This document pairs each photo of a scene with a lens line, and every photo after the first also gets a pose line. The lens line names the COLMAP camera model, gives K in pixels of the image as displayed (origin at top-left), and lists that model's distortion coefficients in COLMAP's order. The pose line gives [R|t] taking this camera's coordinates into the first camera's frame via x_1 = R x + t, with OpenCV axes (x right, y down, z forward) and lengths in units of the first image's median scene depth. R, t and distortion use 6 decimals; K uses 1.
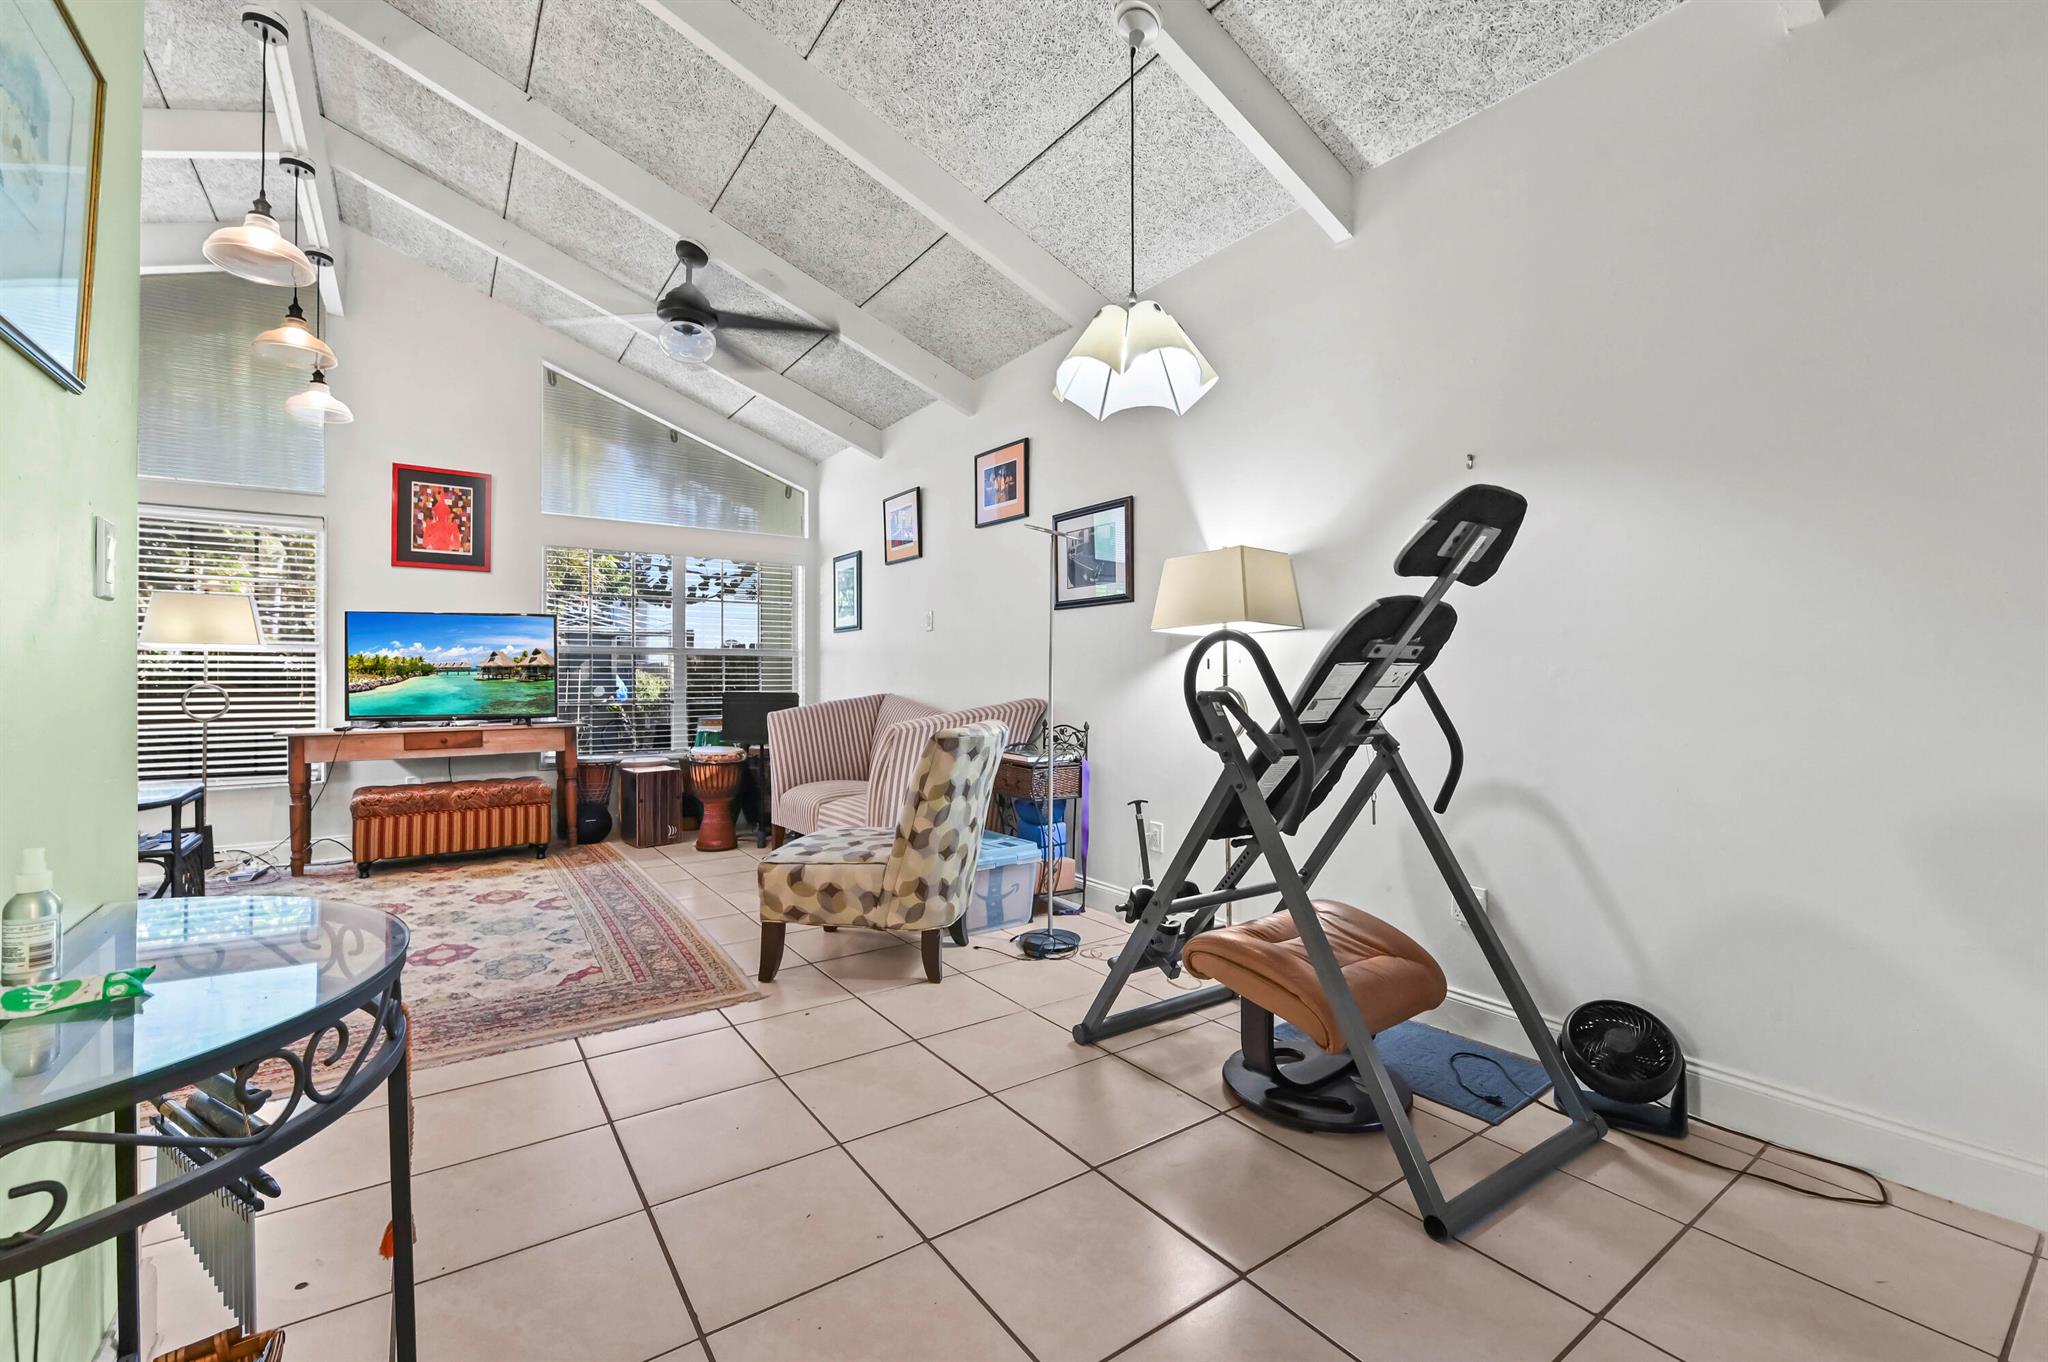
lens RADIAL K [[855.8, 0, 1025.7], [0, 855.8, 673.4], [0, 0, 1]] dist [-0.007439, -0.000360]
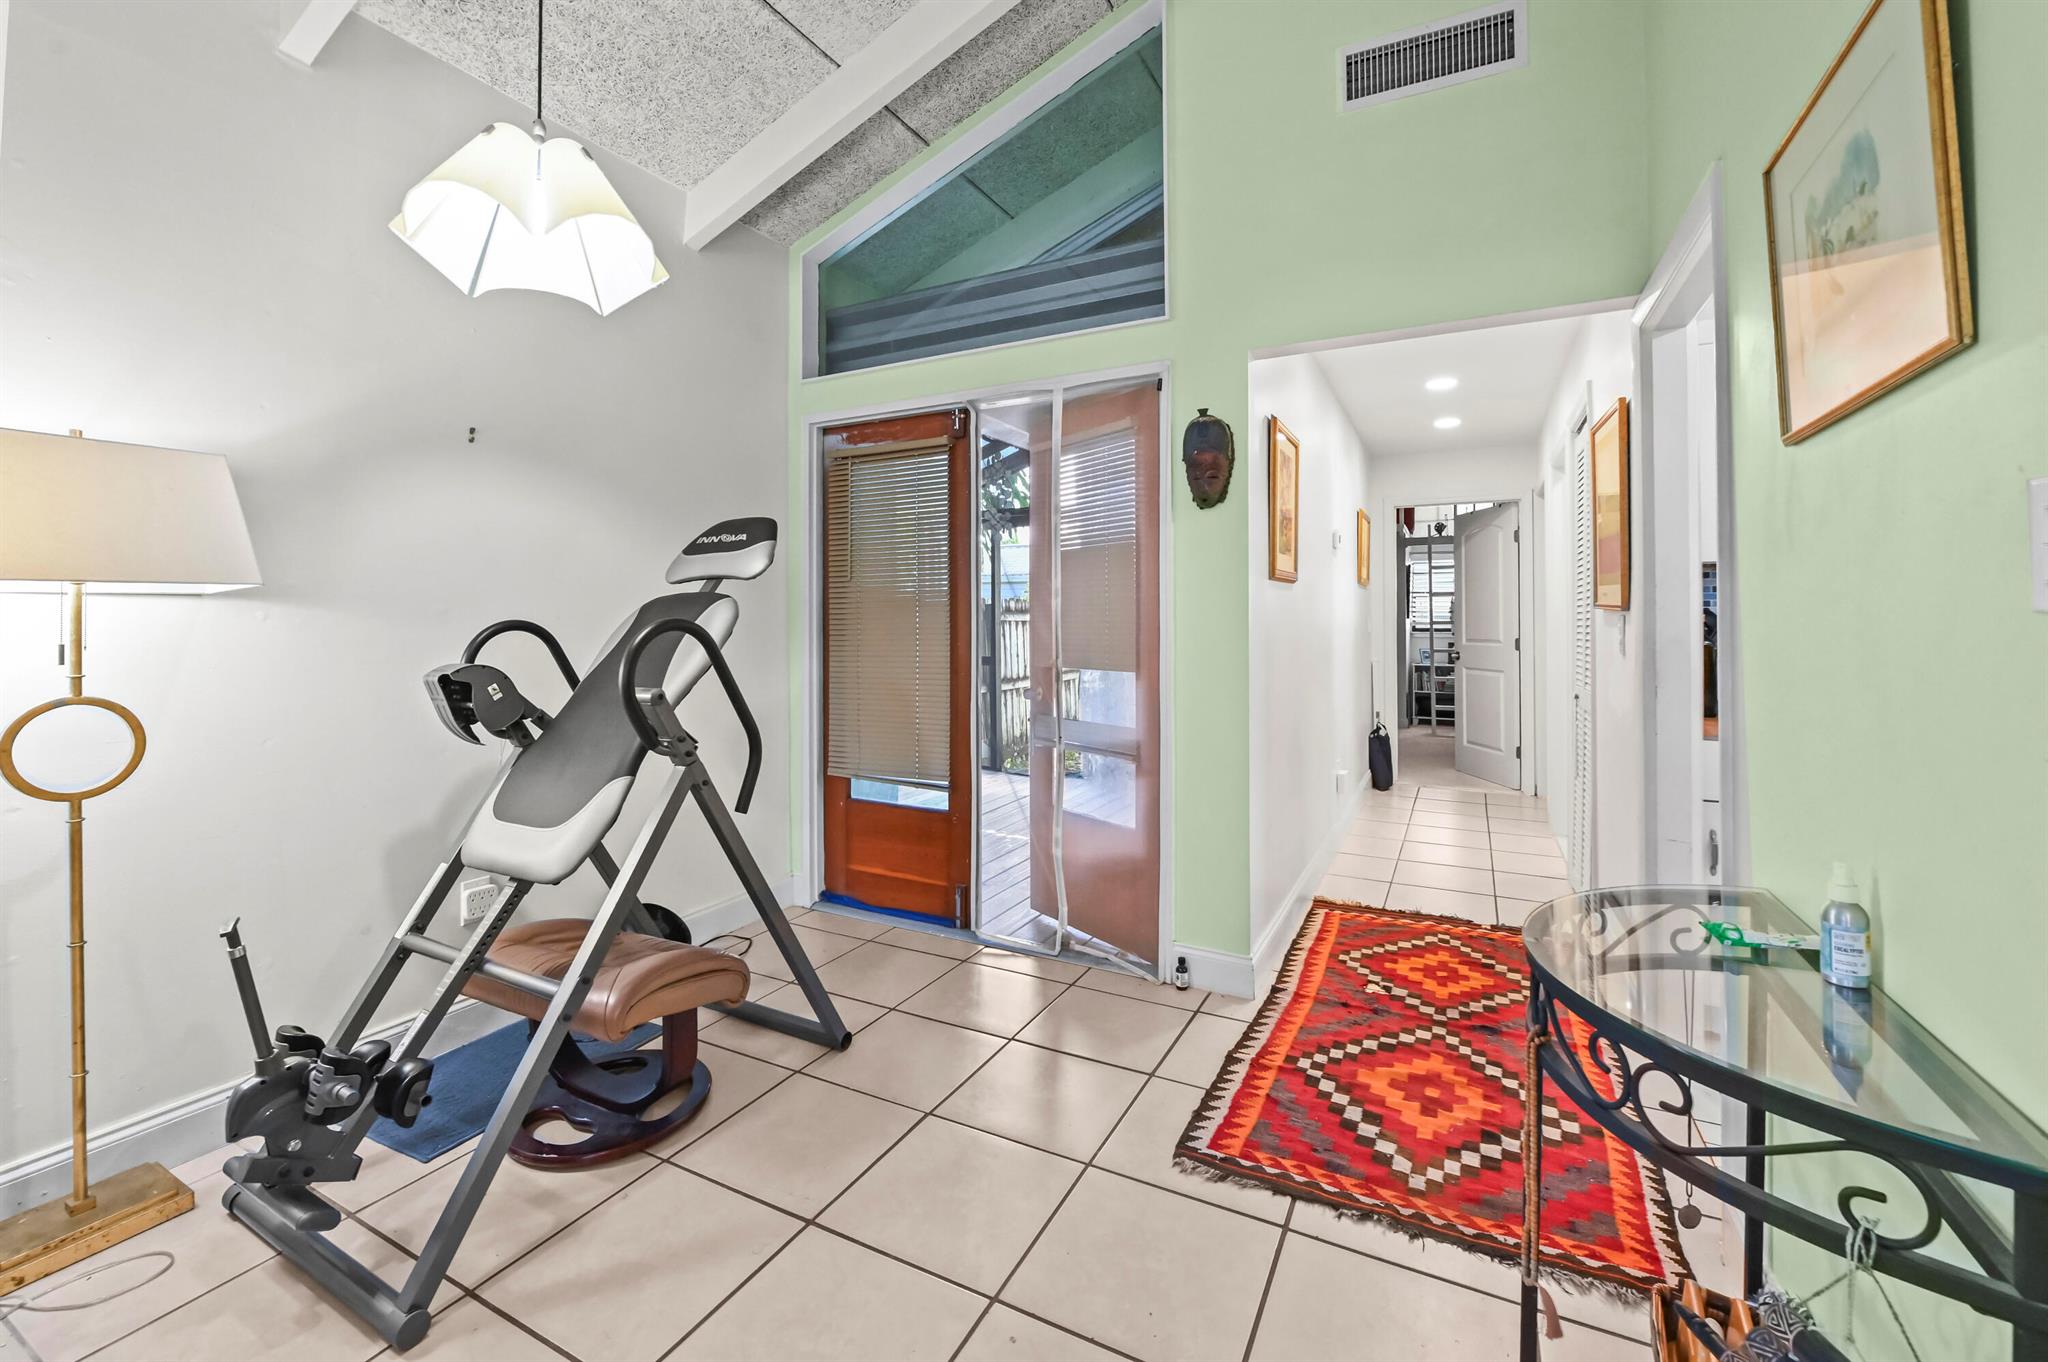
lens RADIAL K [[842.3, 0, 1018.9], [0, 842.3, 615.8], [0, 0, 1]] dist [-0.002708, -0.000150]
pose [[-0.451518, 0.010176, 0.892204, -0.322728], [-0.000976, 0.999929, -0.011899, -0.019058], [-0.892261, -0.006243, -0.451476, 0.478010]]
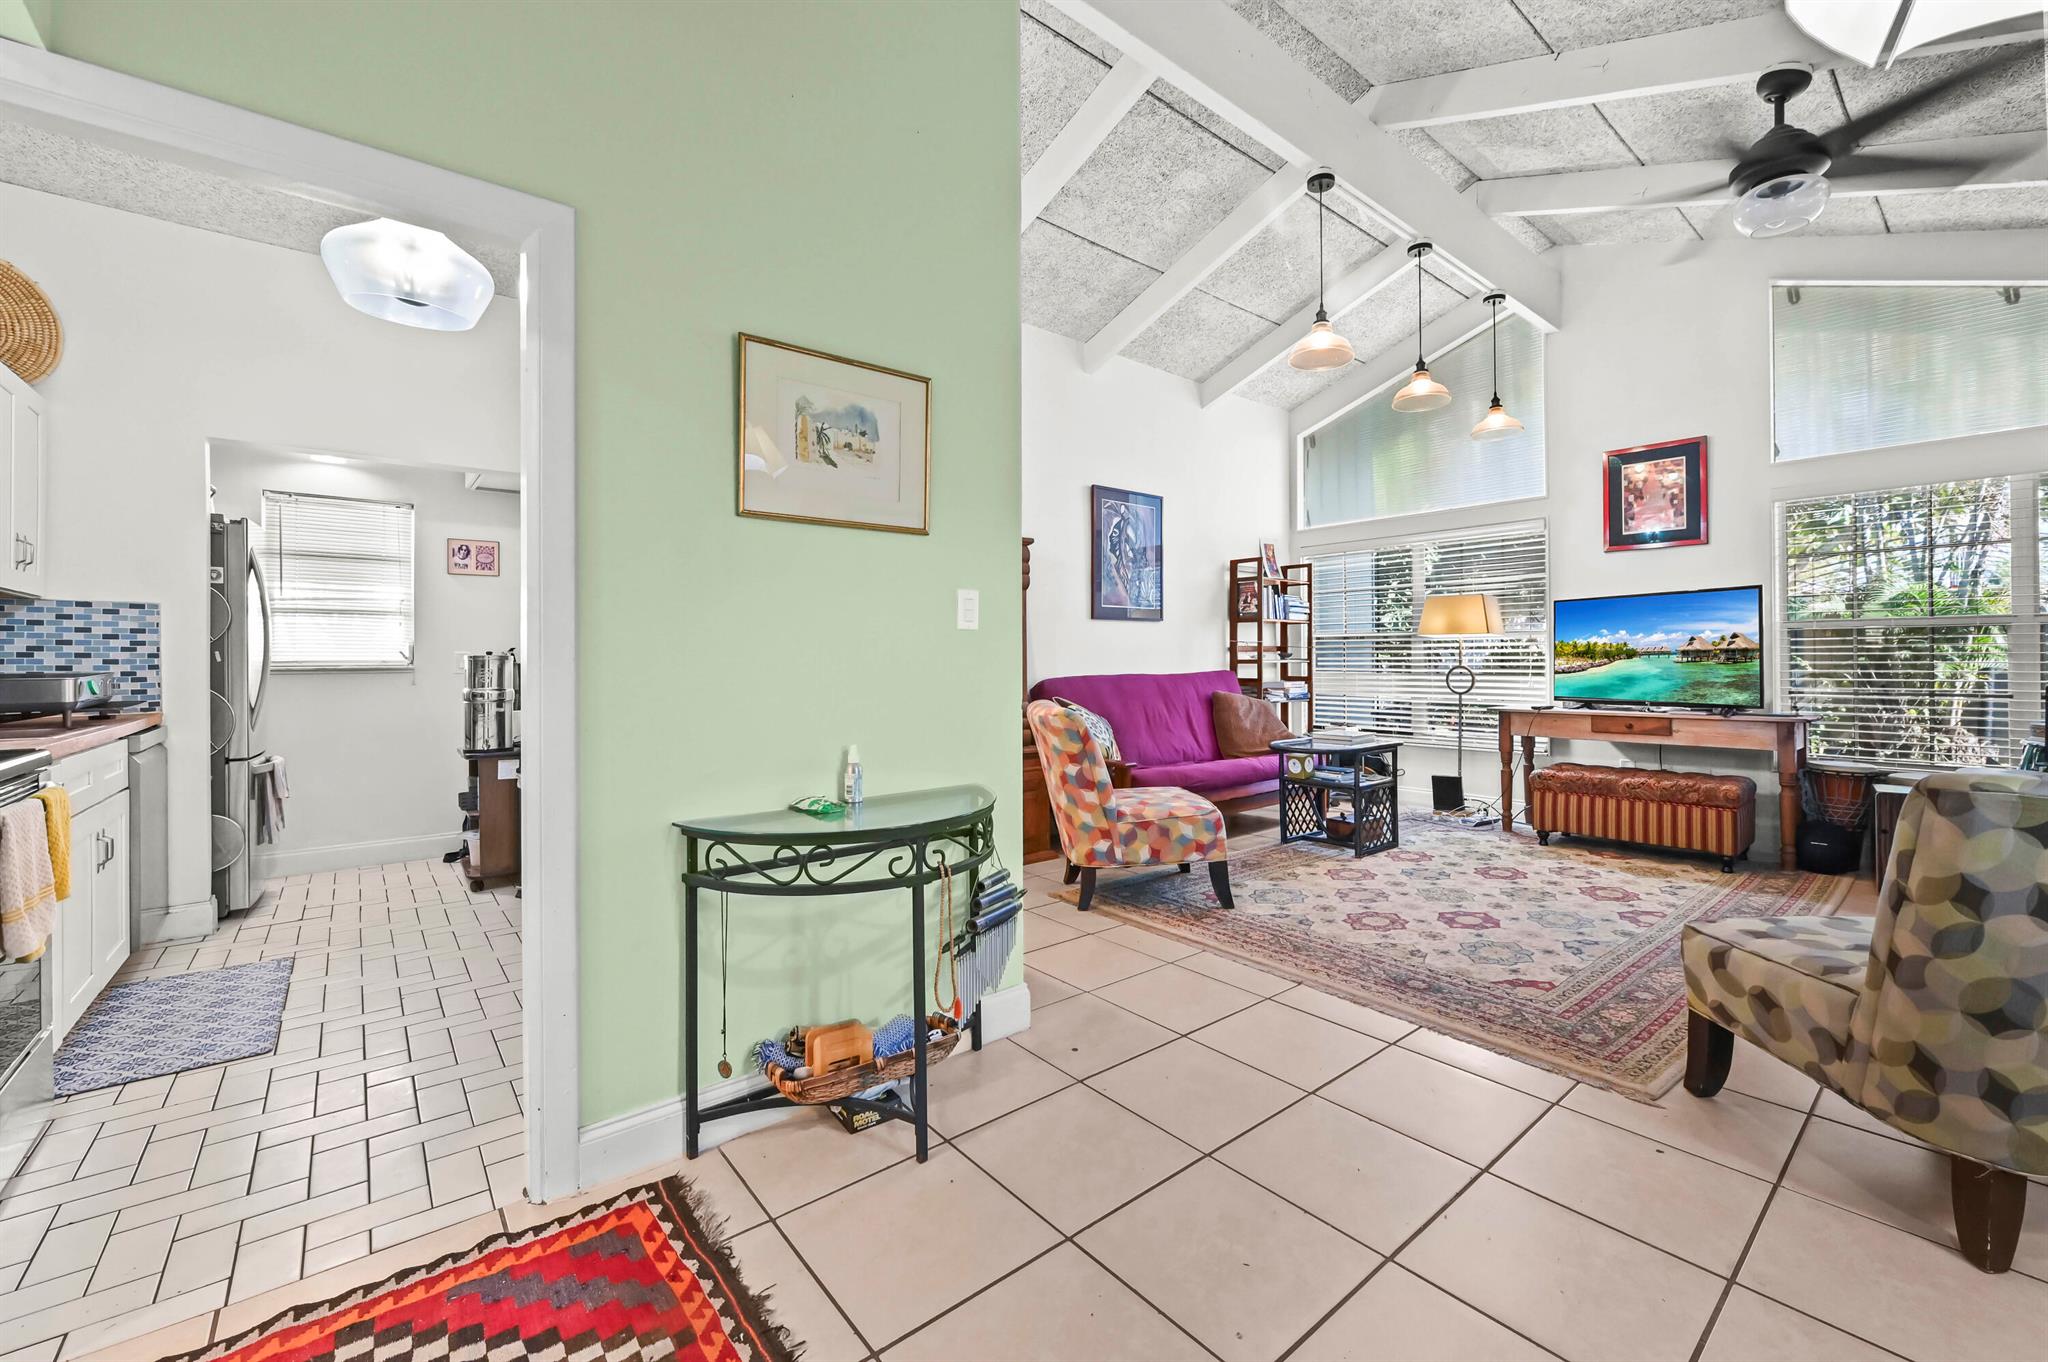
lens RADIAL K [[822.5, 0, 1024.4], [0, 822.5, 655.7], [0, 0, 1]] dist [-0.008299, 0.000269]
pose [[0.067272, -0.003802, -0.997727, 0.217901], [0.008971, 0.999955, -0.003205, -0.004933], [0.997694, -0.008735, 0.067303, 0.255986]]
